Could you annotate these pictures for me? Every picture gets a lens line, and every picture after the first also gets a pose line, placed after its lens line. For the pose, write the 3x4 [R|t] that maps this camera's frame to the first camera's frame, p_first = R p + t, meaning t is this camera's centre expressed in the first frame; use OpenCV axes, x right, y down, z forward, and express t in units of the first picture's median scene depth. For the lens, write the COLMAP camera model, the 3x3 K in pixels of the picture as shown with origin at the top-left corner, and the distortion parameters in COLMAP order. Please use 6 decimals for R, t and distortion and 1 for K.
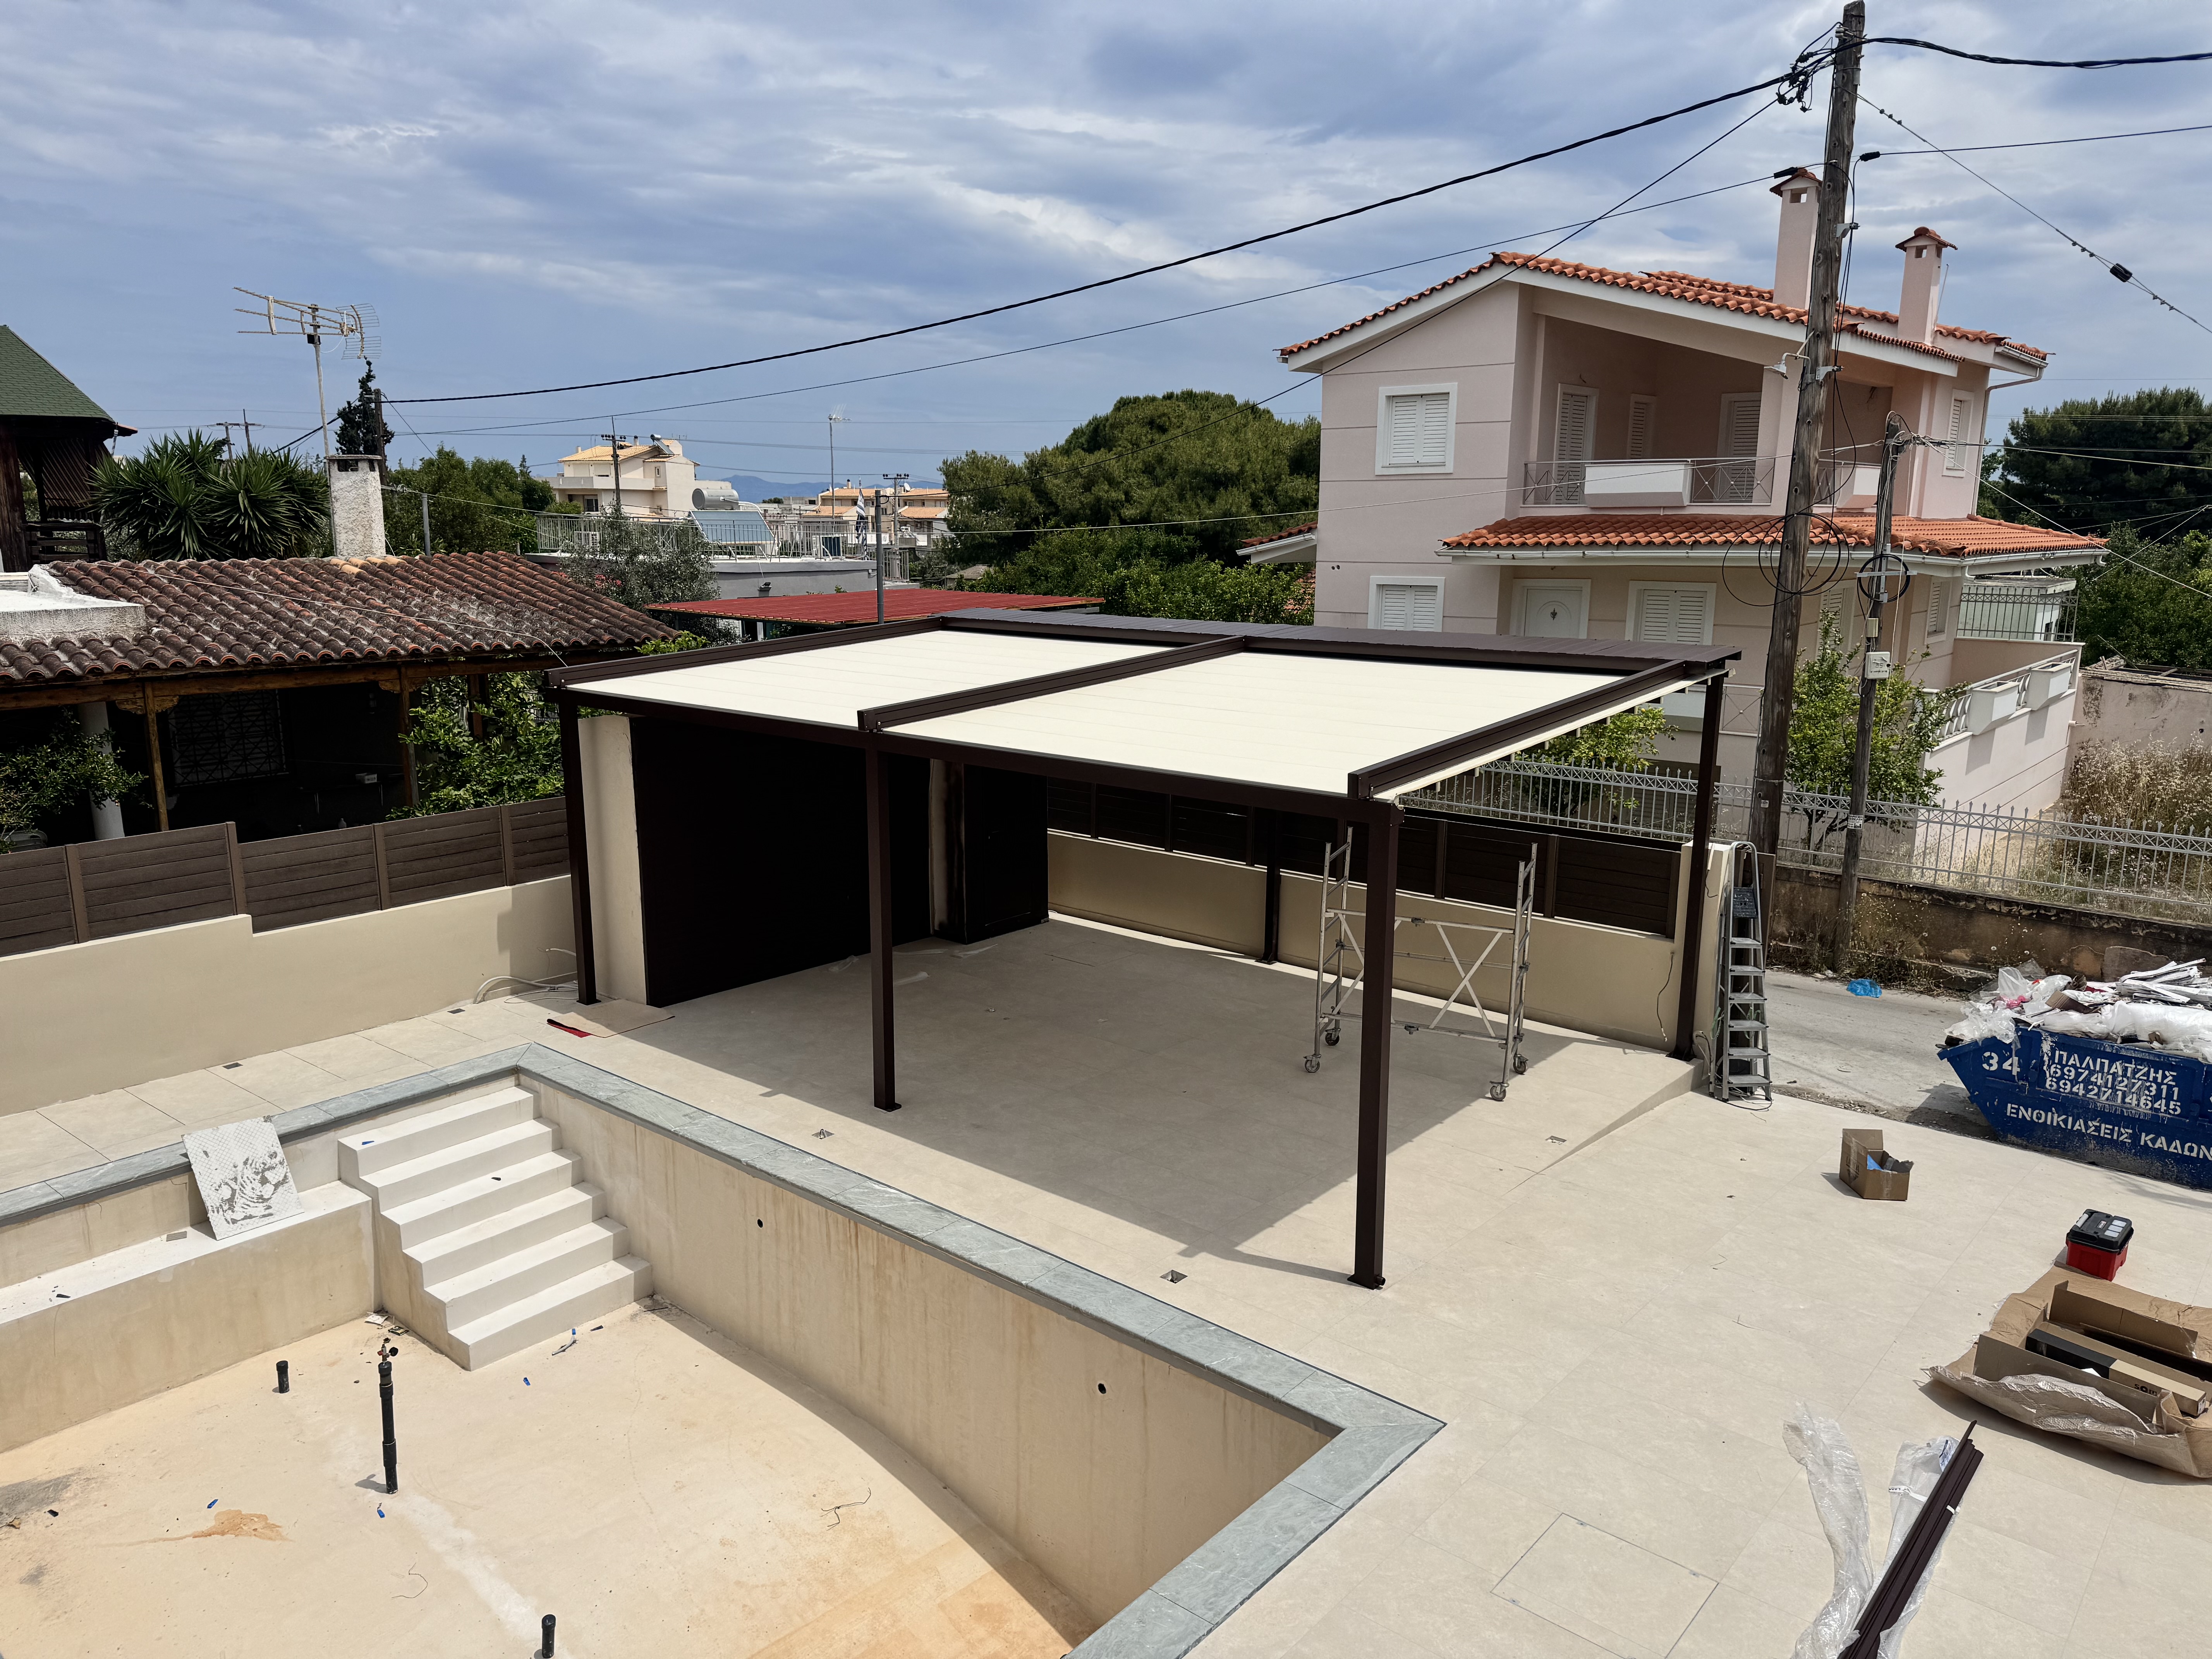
lens RADIAL K [[1555.7, 0, 1106.0], [0, 1555.7, 837.0], [0, 0, 1]] dist [0.146470, -0.241443]
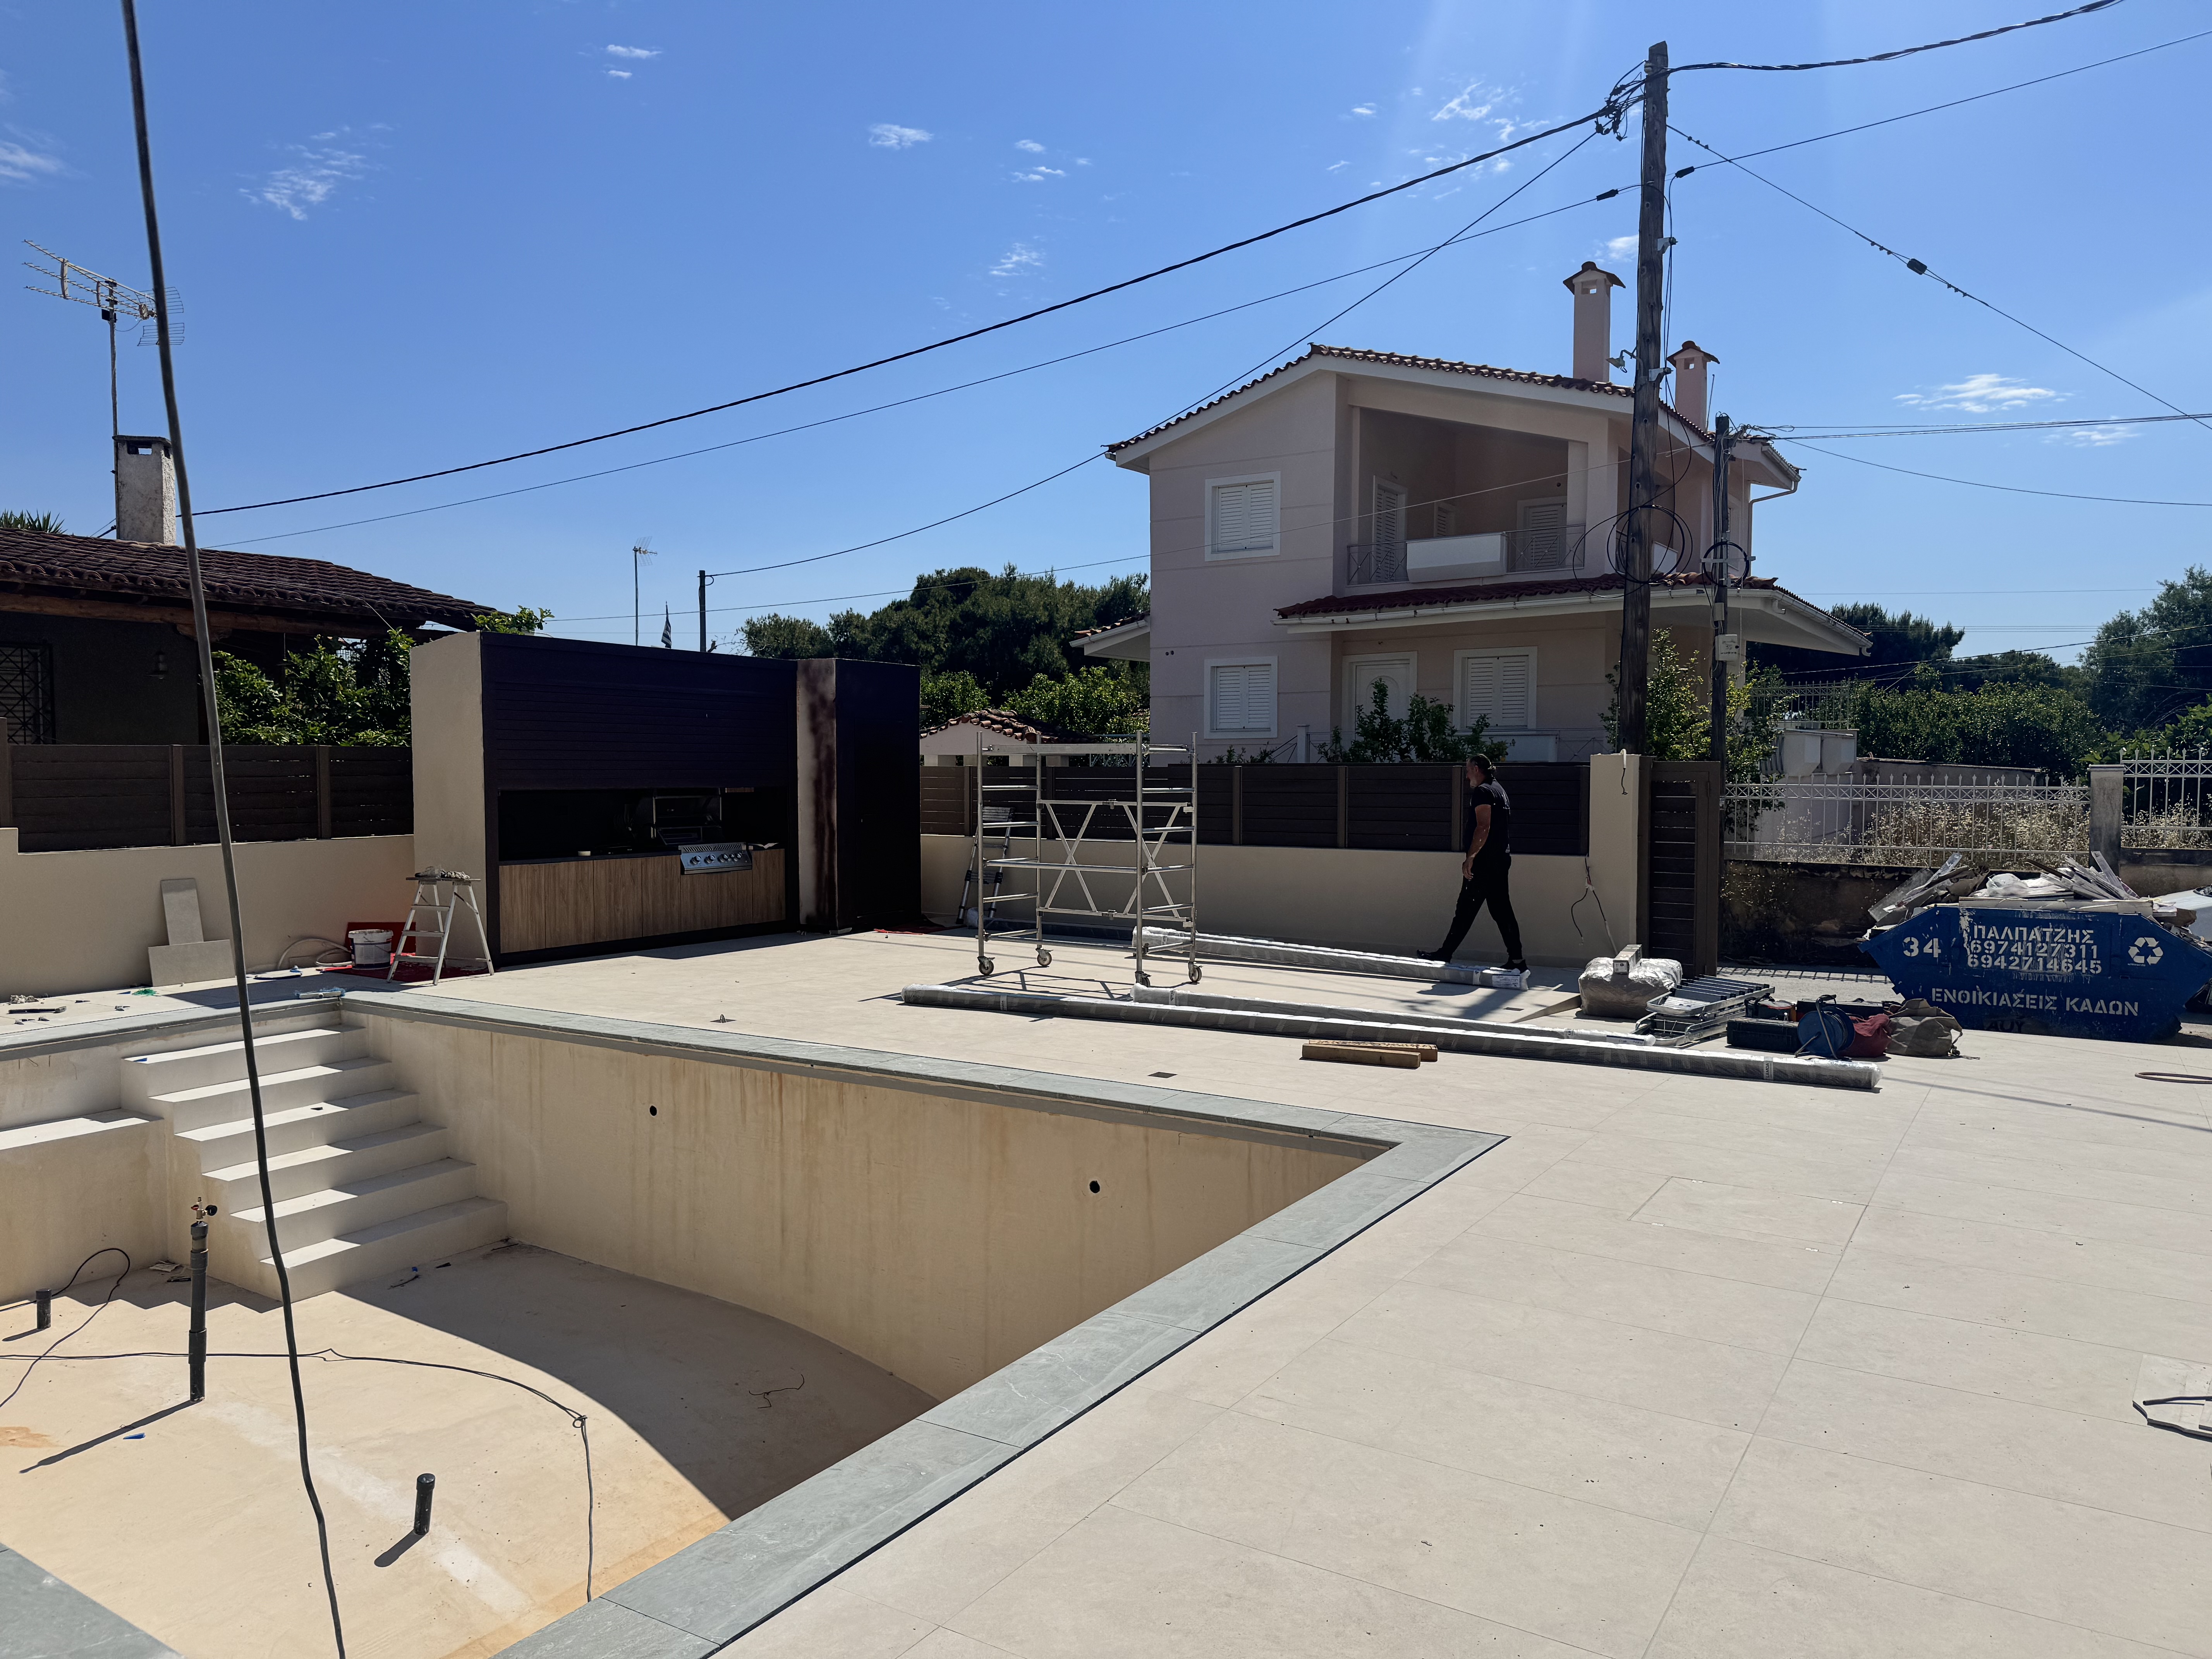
lens RADIAL K [[1552.0, 0, 1106.0], [0, 1552.0, 829.5], [0, 0, 1]] dist [0.180072, -0.361936]
pose [[0.989596, -0.011702, 0.143394, -0.074127], [0.034442, 0.986974, -0.157152, 0.182234], [-0.139687, 0.160455, 0.977109, 0.076901]]
